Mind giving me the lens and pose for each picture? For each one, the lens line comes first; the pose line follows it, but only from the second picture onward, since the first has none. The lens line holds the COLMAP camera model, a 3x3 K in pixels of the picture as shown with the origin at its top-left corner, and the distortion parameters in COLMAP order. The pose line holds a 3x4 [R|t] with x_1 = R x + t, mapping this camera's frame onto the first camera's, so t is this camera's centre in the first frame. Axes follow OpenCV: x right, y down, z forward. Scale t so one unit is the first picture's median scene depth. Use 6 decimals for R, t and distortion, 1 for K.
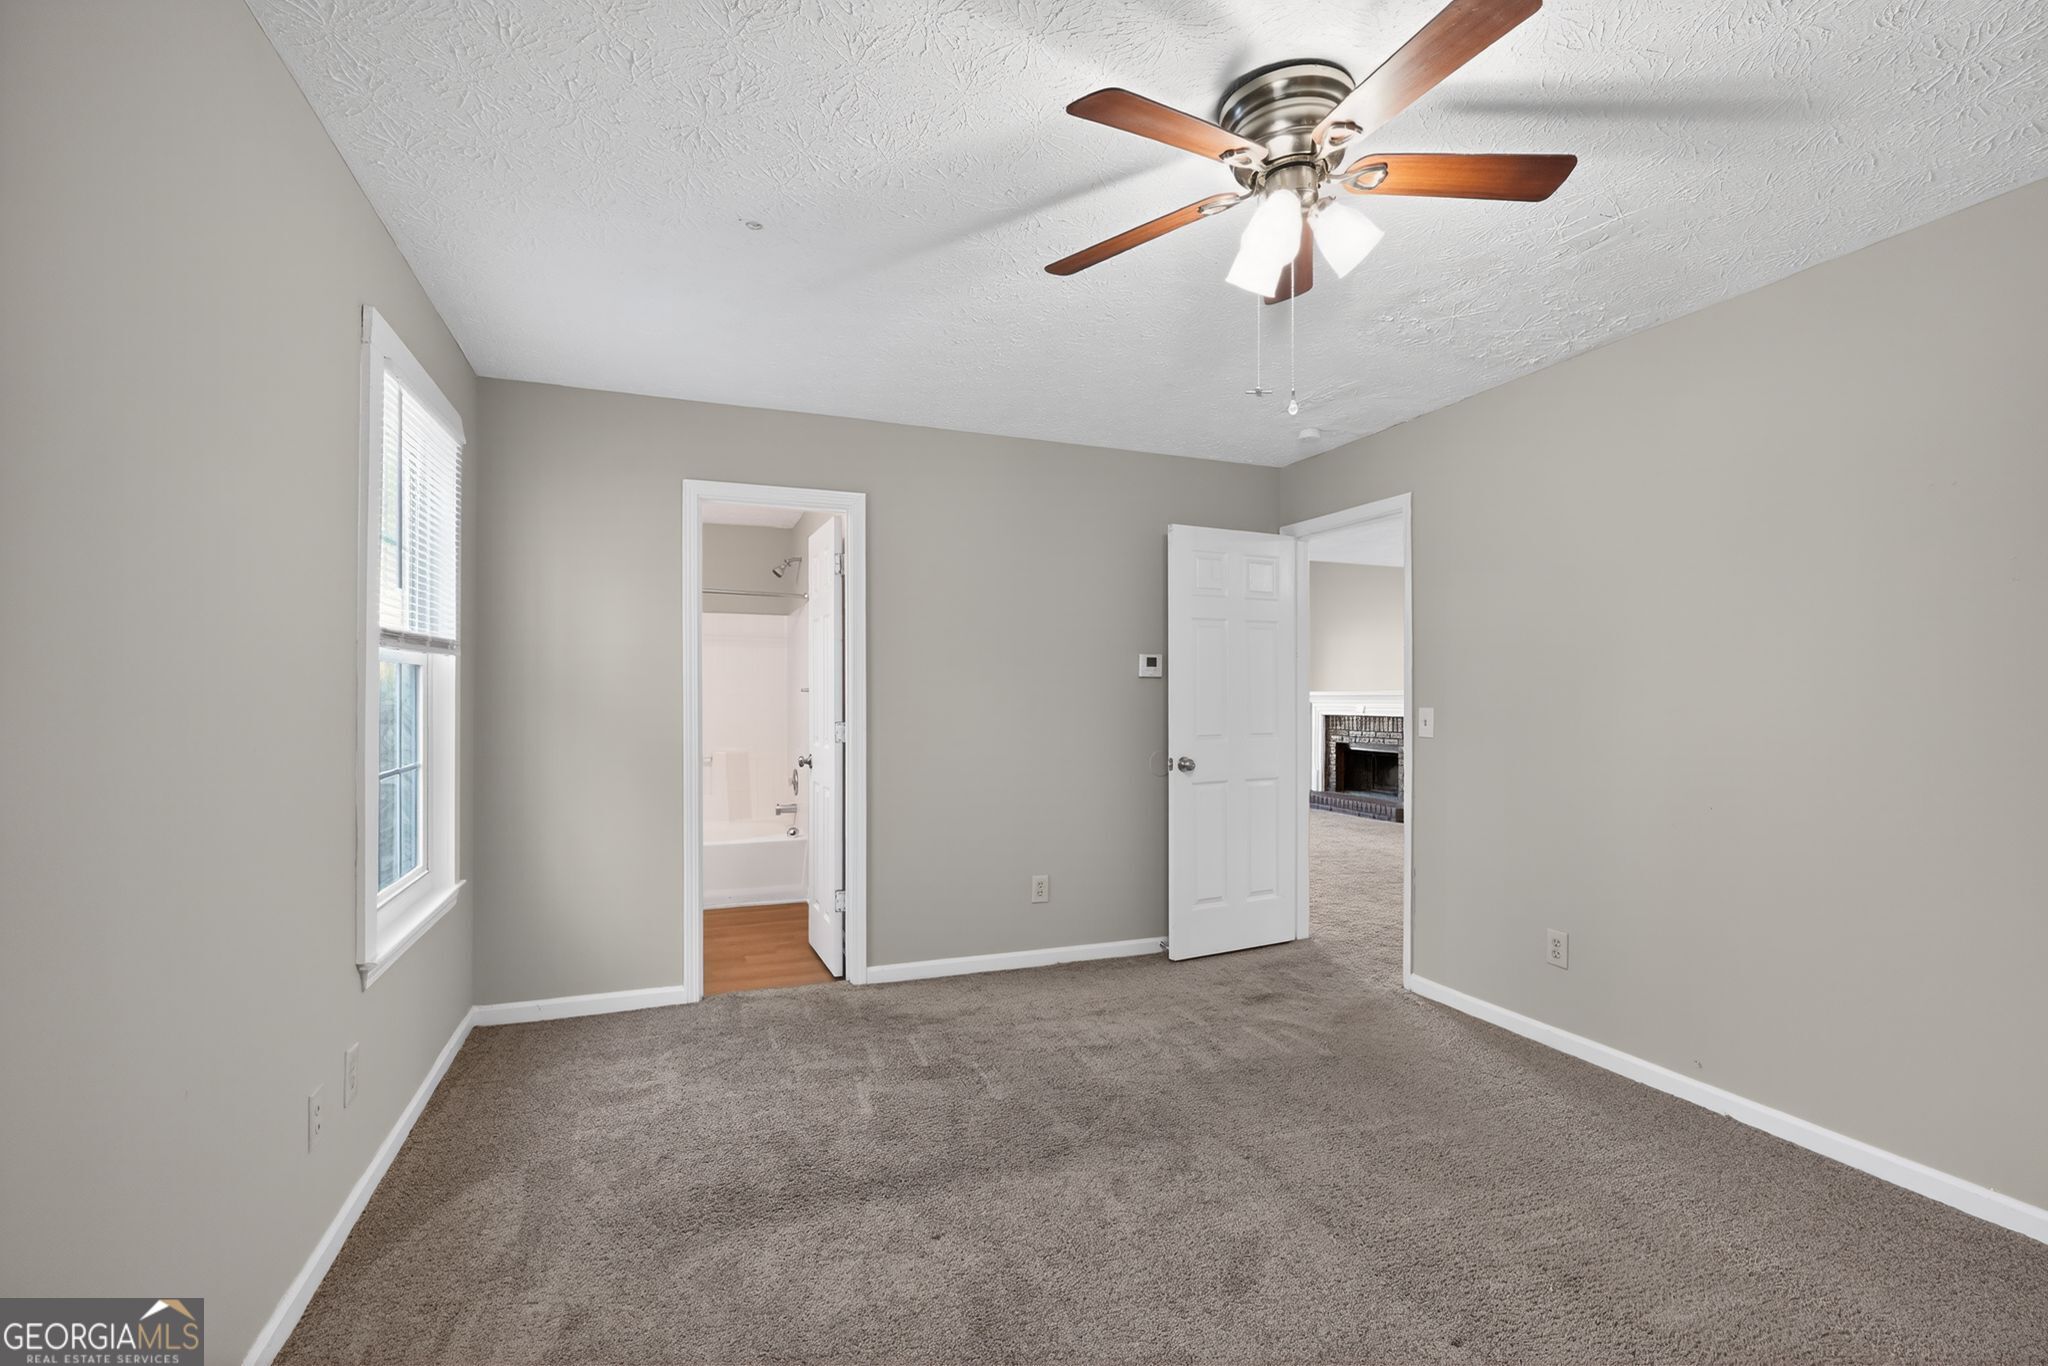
lens RADIAL K [[903.5, 0, 1027.1], [0, 903.5, 695.6], [0, 0, 1]] dist [-0.011517, 0.000775]
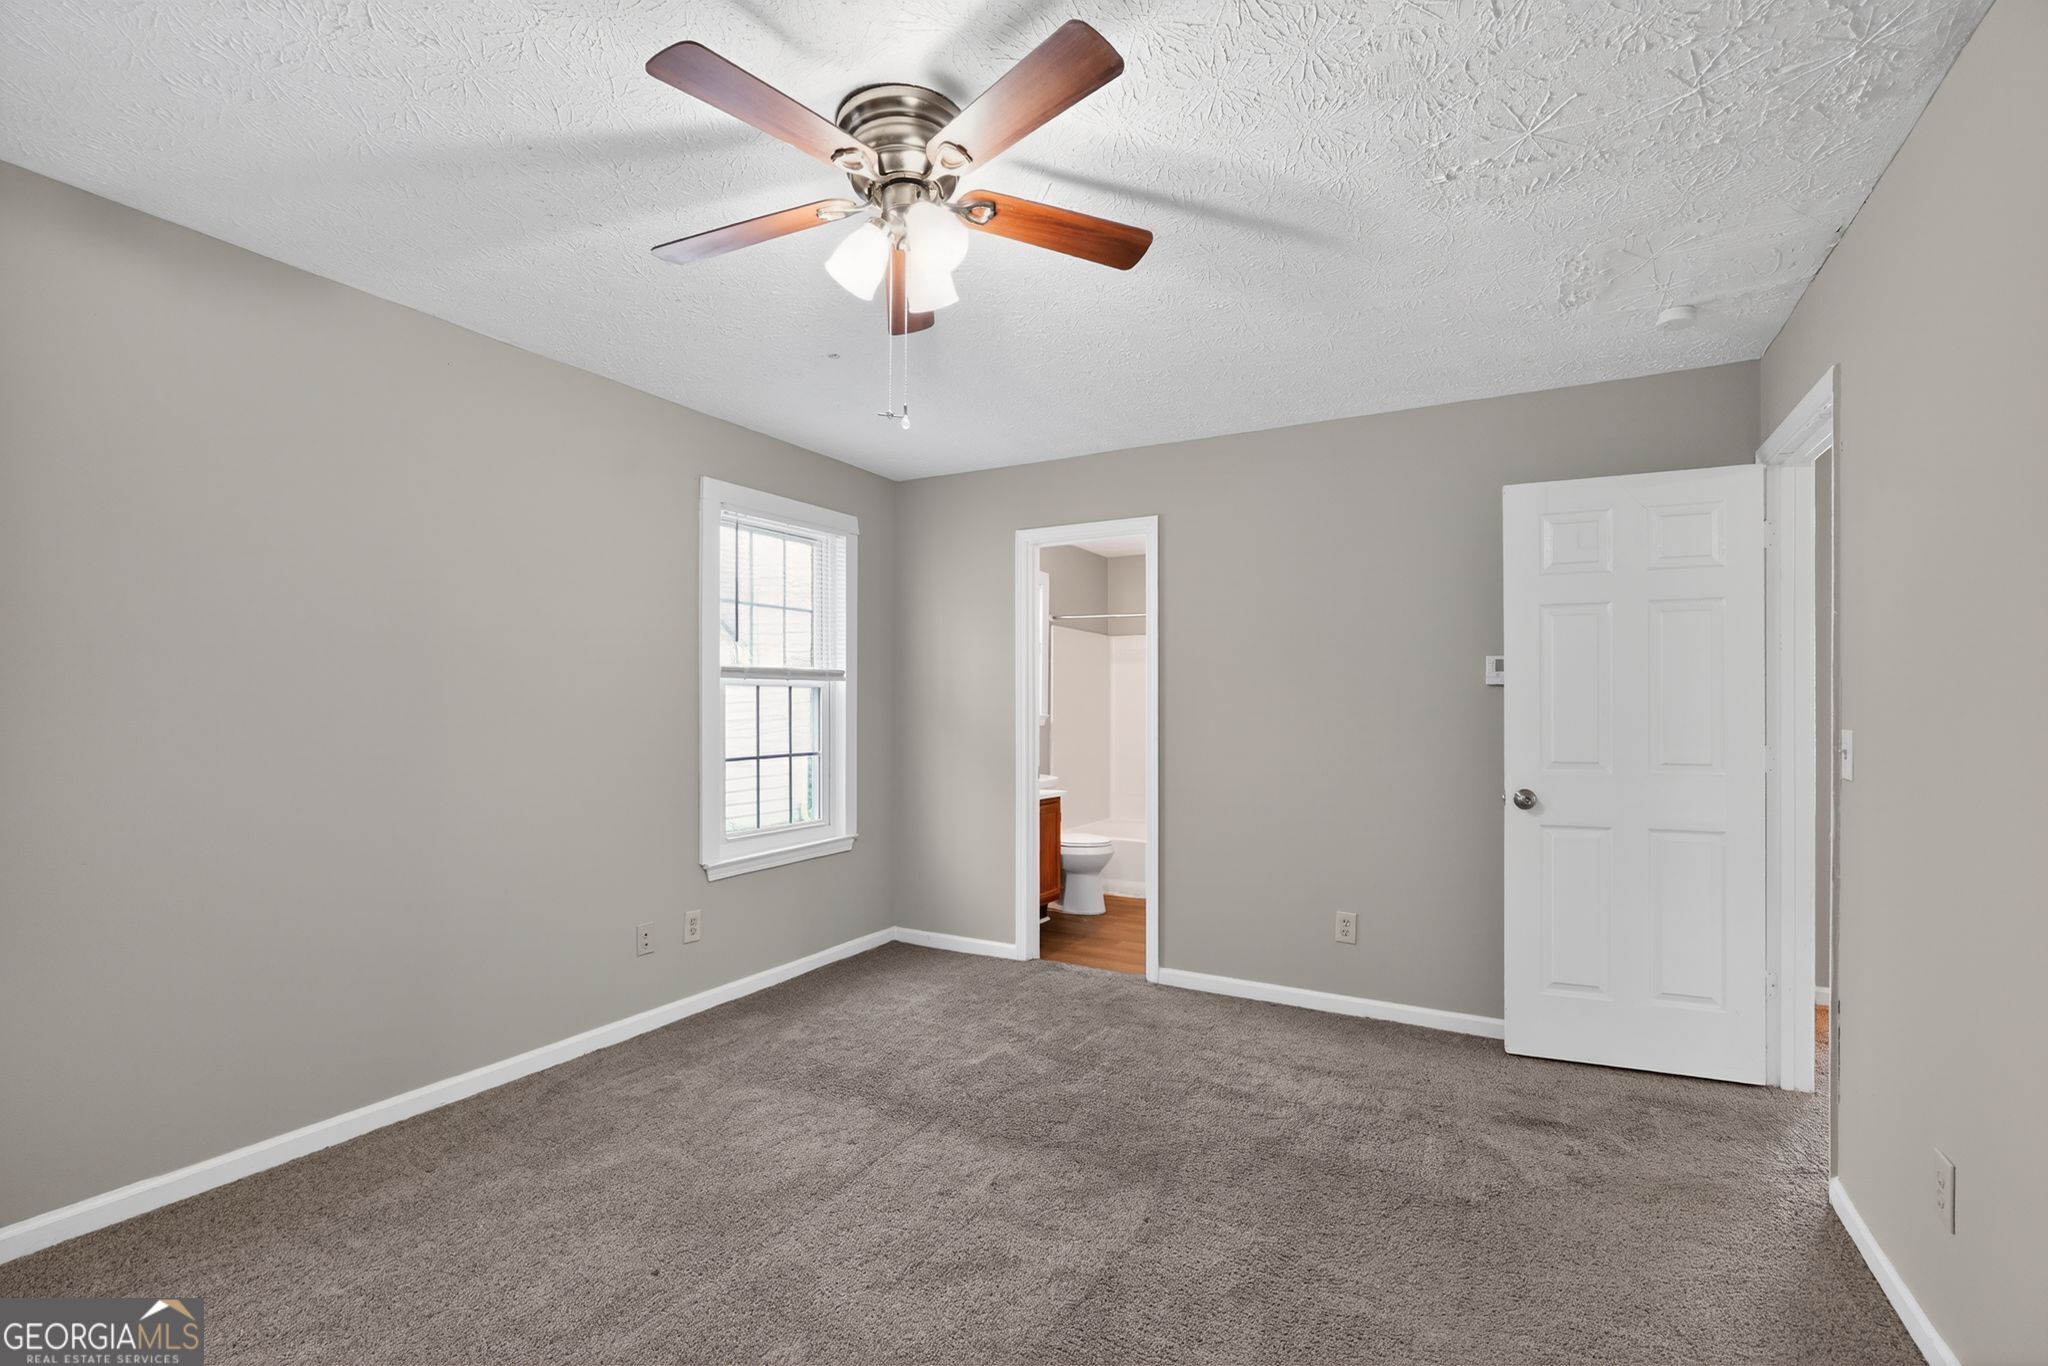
lens RADIAL K [[913.9, 0, 1025.4], [0, 913.9, 723.5], [0, 0, 1]] dist [-0.015025, 0.000927]
pose [[0.632469, 0.012059, -0.774492, 0.603825], [-0.001973, 0.999901, 0.013957, 0.002943], [0.774583, -0.007300, 0.632430, 0.232556]]
